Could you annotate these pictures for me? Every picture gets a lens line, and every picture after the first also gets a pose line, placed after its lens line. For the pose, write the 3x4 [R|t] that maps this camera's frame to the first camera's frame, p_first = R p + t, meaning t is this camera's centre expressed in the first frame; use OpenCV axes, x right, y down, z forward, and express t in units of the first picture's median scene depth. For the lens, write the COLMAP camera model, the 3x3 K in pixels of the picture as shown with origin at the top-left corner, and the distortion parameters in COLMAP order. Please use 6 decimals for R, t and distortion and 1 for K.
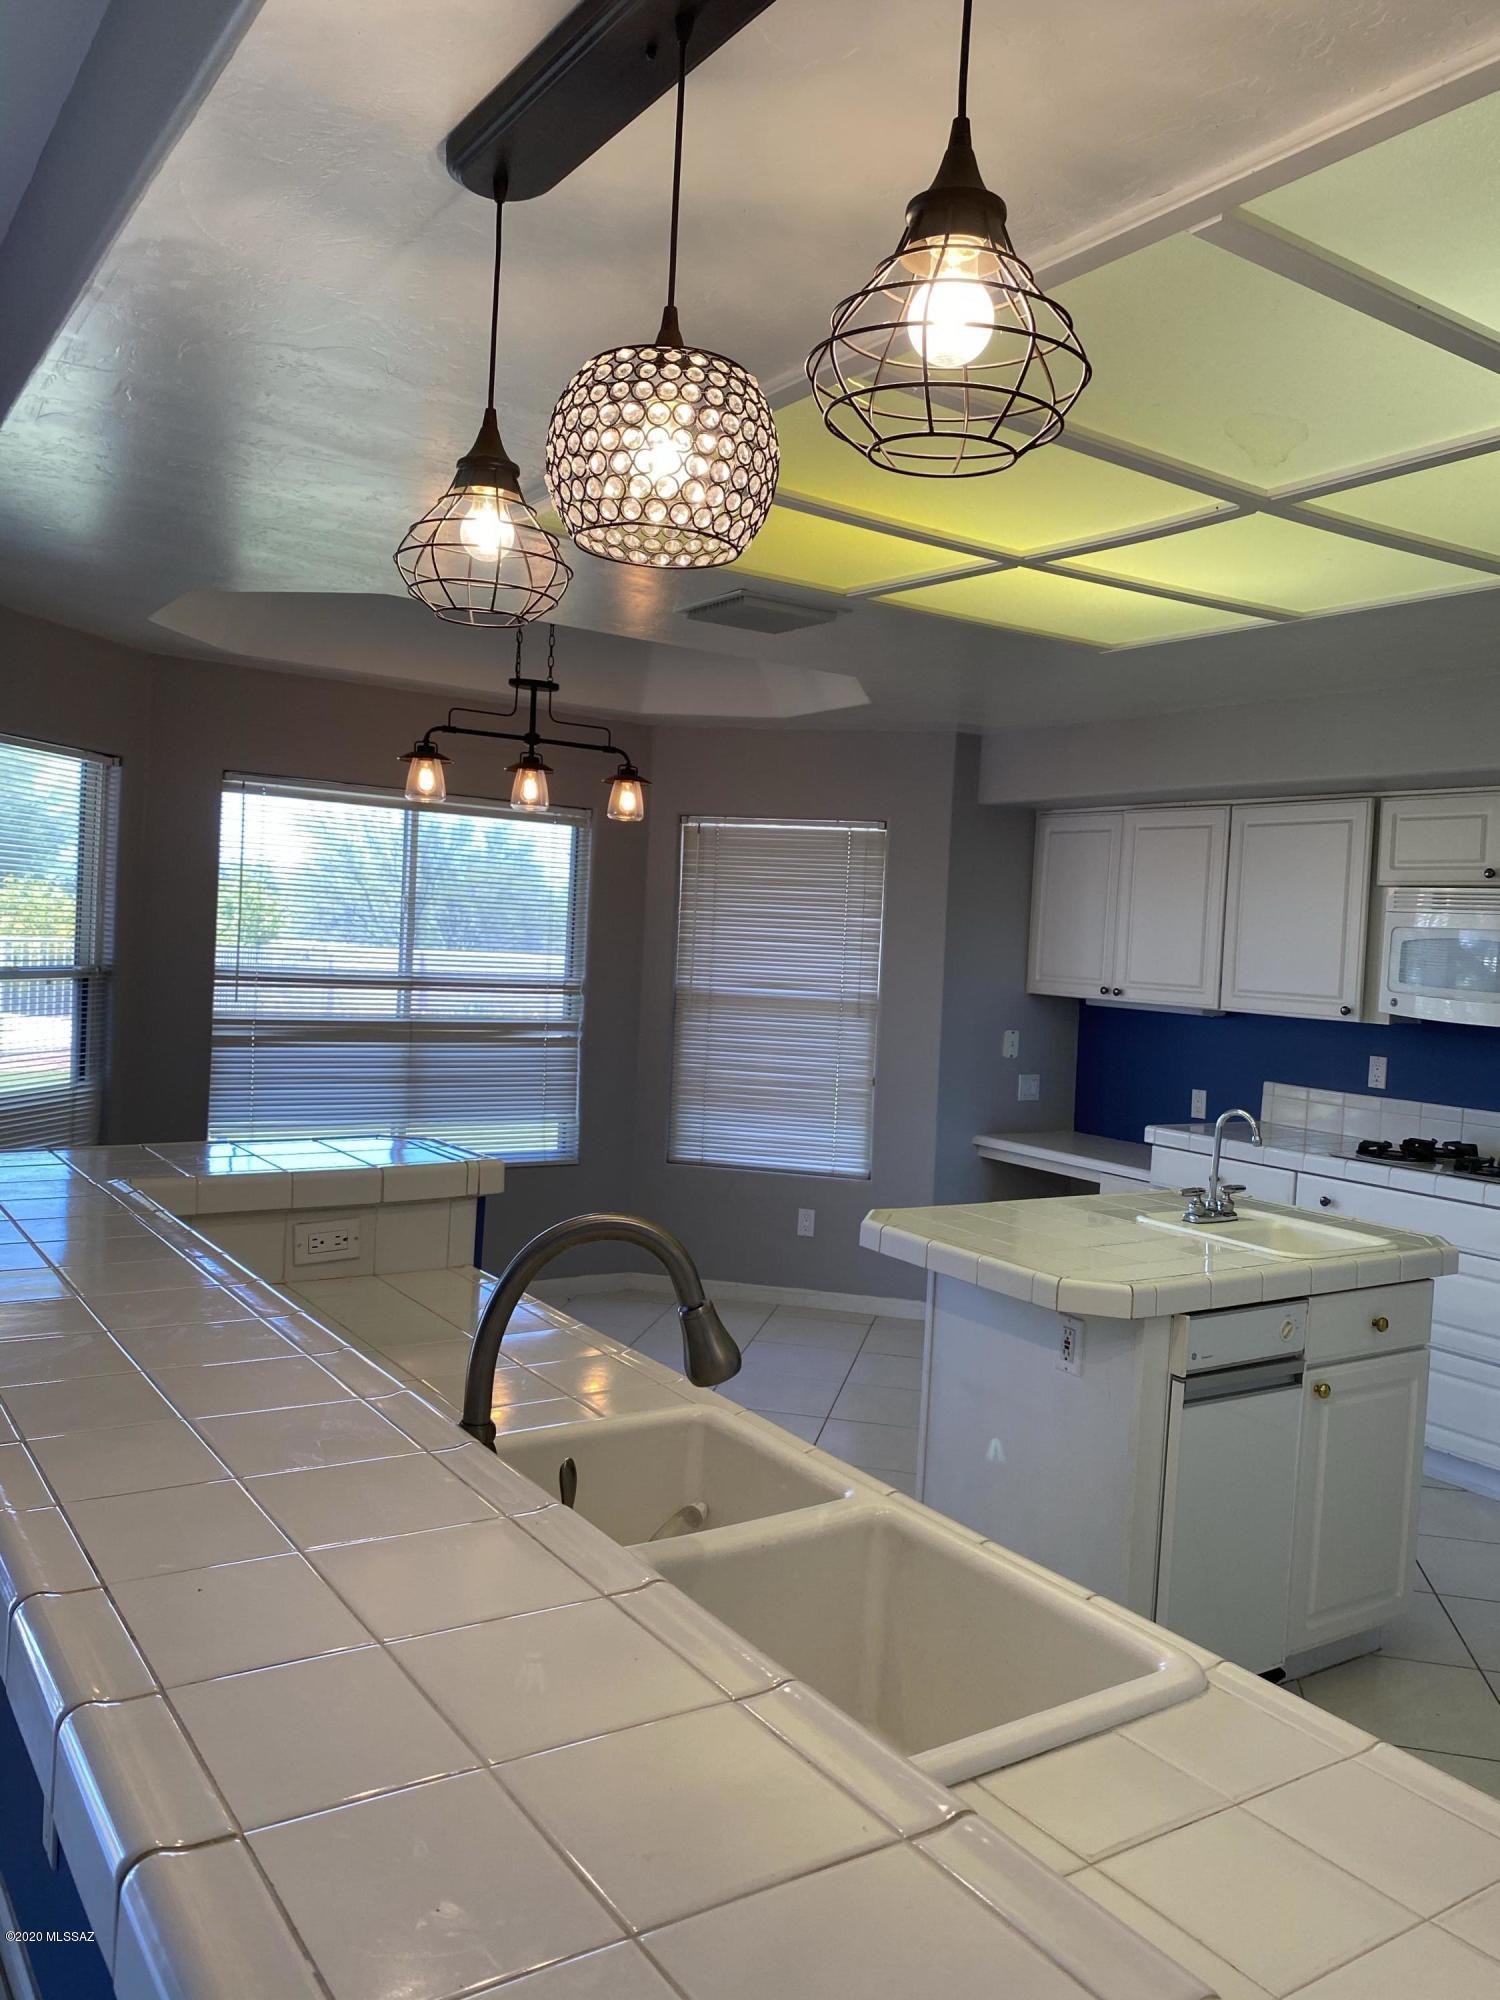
lens RADIAL K [[1533.7, 0, 741.2], [0, 1533.7, 1006.2], [0, 0, 1]] dist [0.028461, -0.034780]
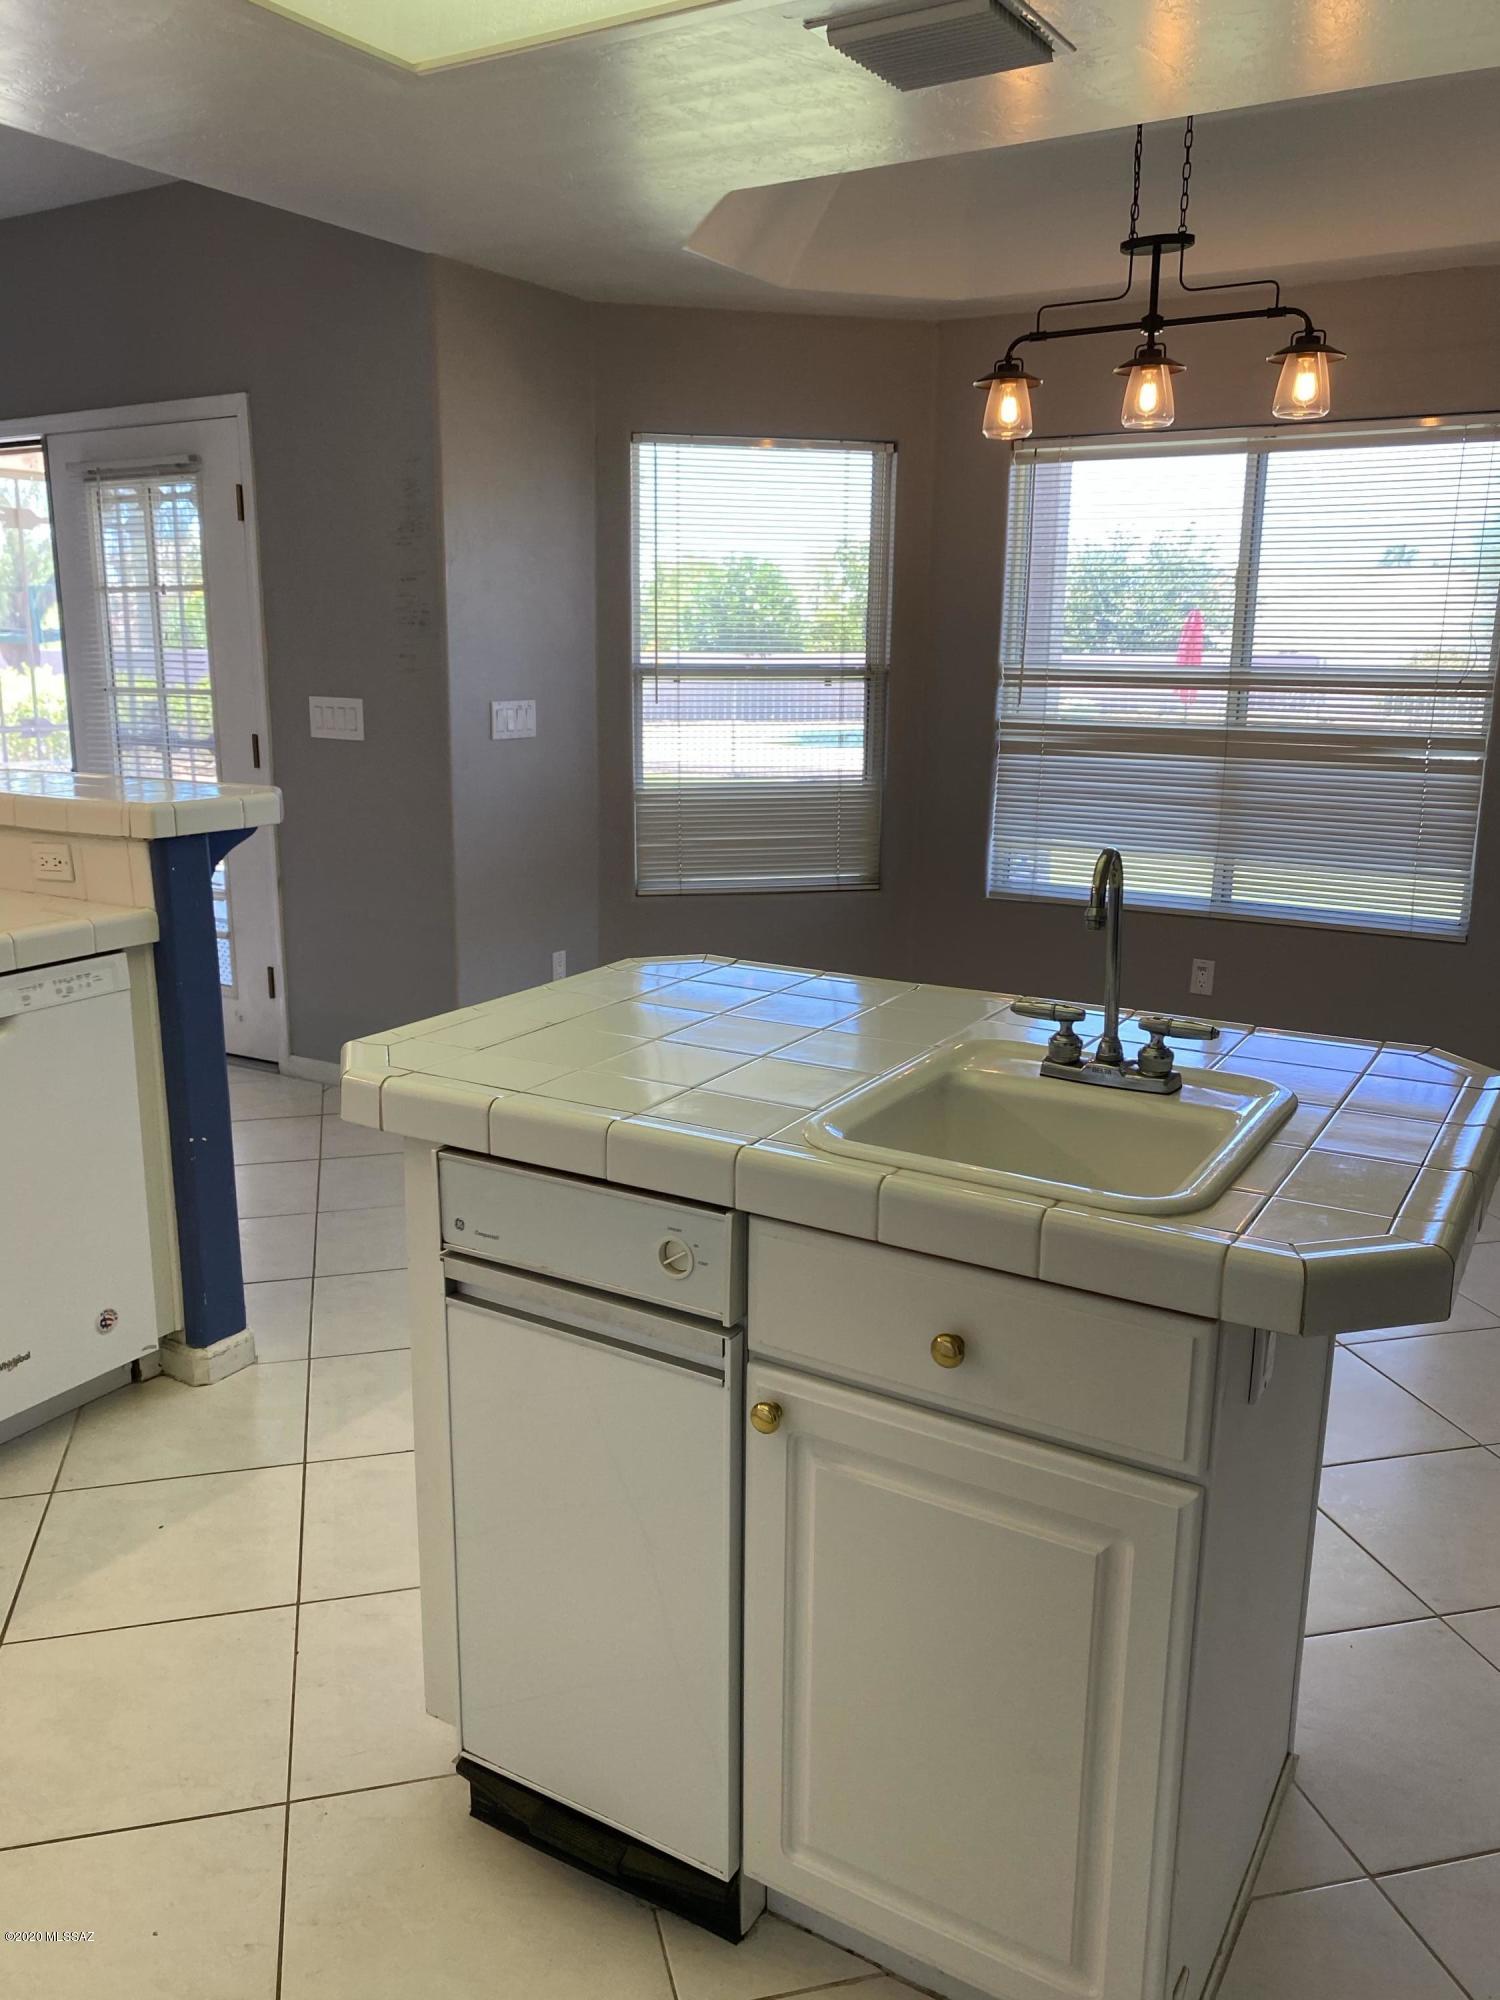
lens RADIAL K [[1533.7, 0, 747.9], [0, 1533.7, 993.4], [0, 0, 1]] dist [0.028461, -0.034780]
pose [[0.433709, 0.153687, -0.887849, 0.441161], [-0.029879, 0.987258, 0.156299, 0.029366], [0.900557, -0.041261, 0.432775, 0.454975]]
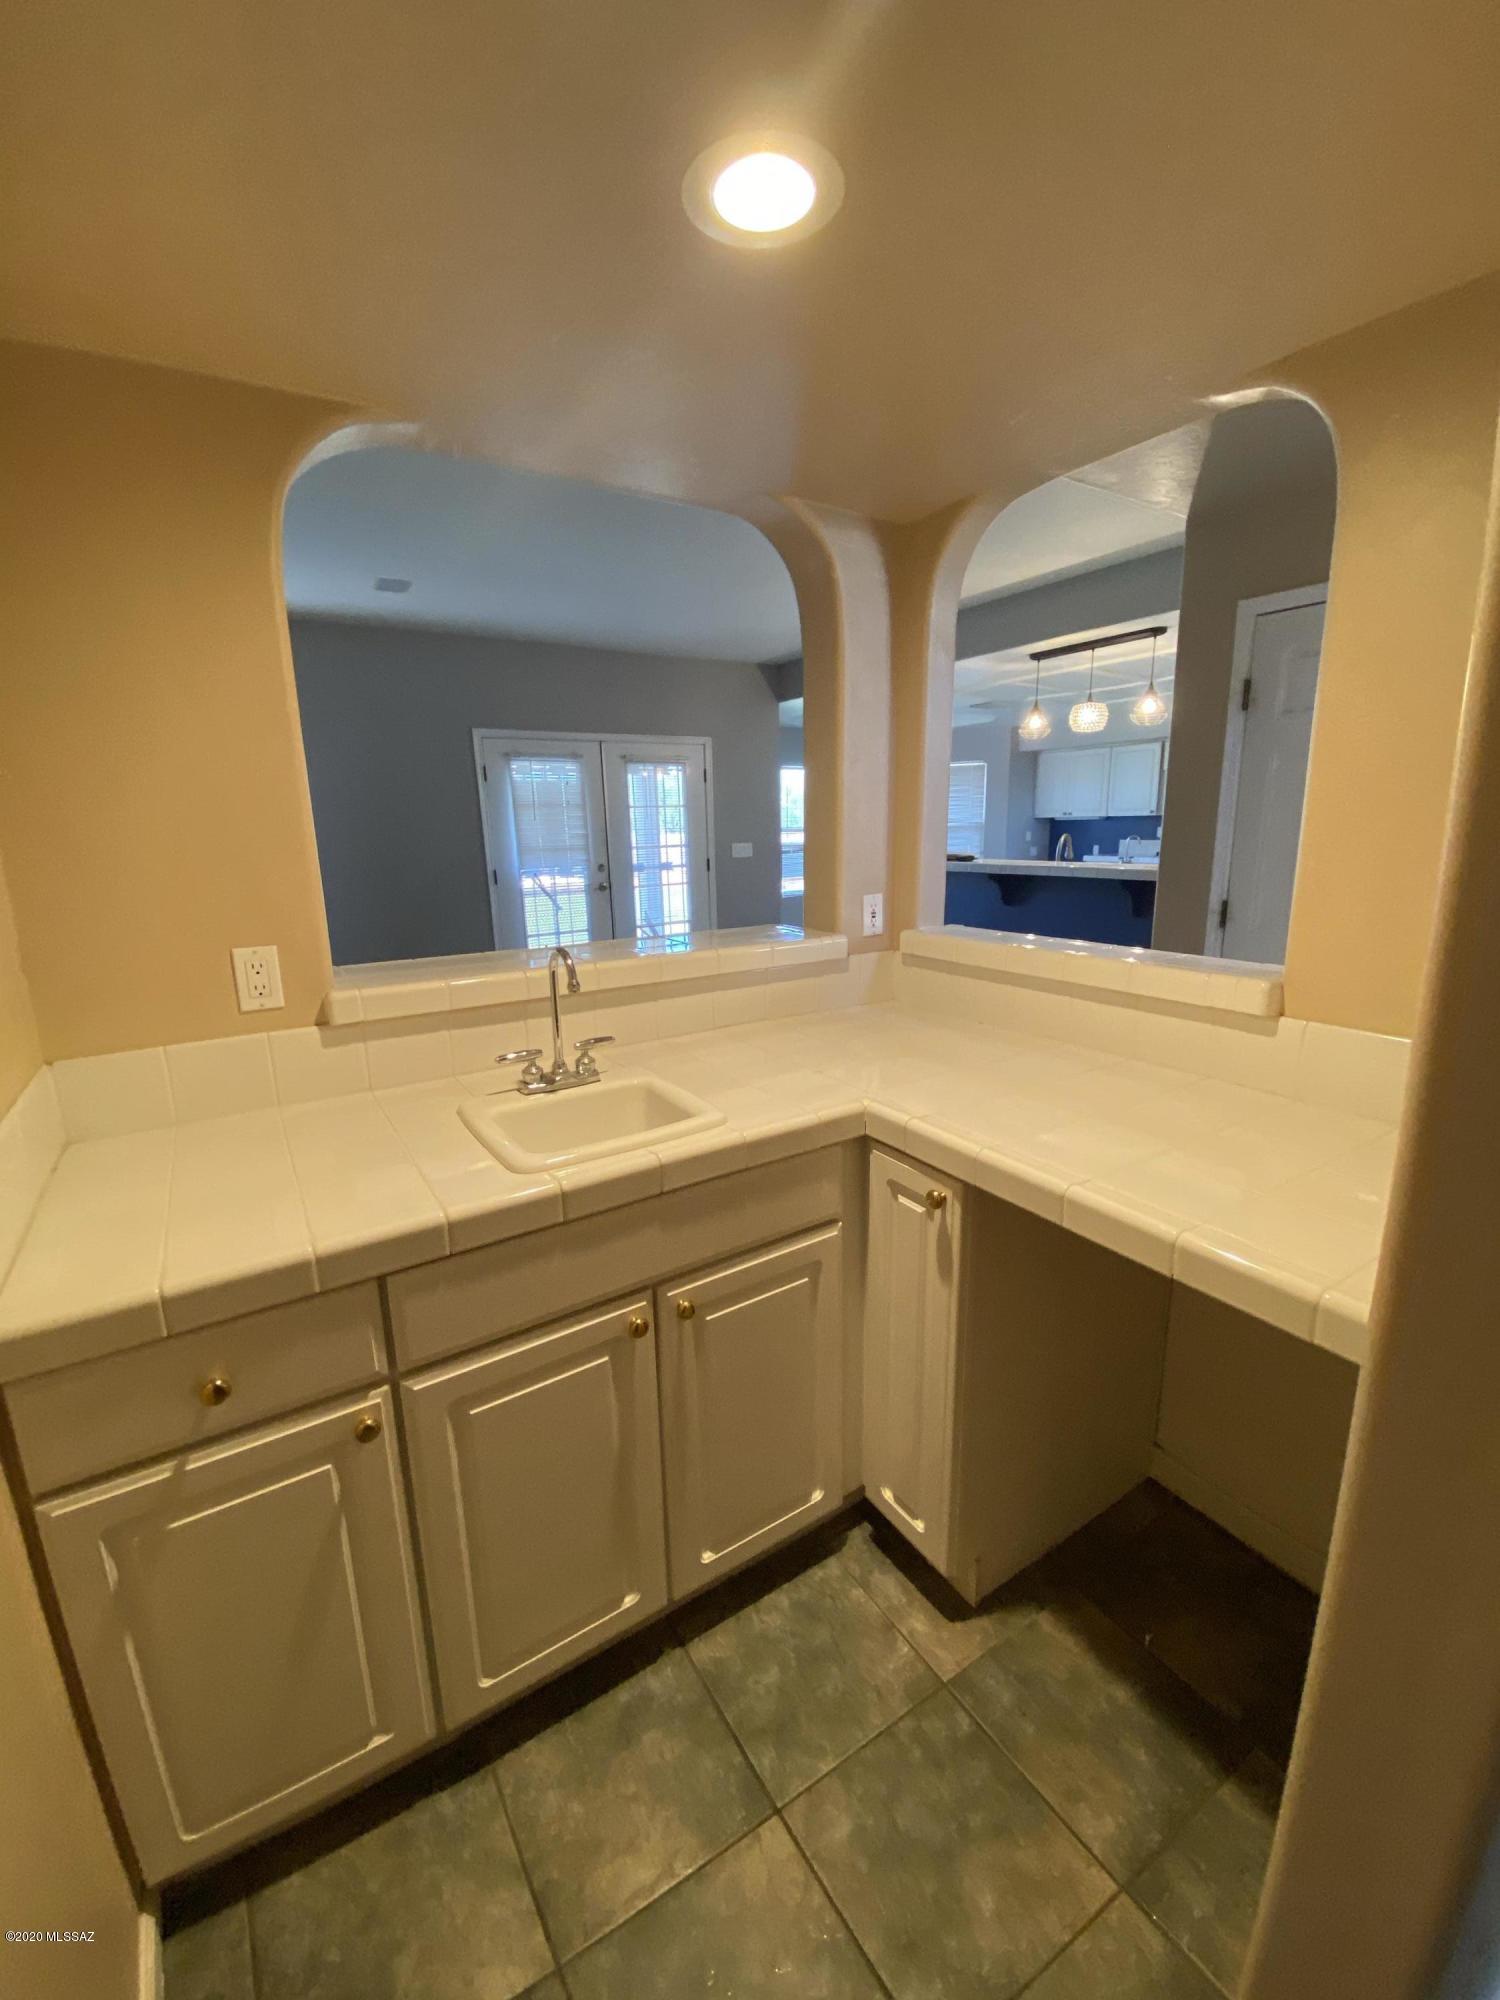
lens RADIAL K [[831.3, 0, 741.1], [0, 831.3, 1001.5], [0, 0, 1]] dist [0.019065, -0.000745]
pose [[0.996933, -0.074200, -0.024893, -0.407119], [0.077242, 0.984067, 0.160146, 0.044079], [0.012613, -0.161577, 0.986779, -0.719788]]
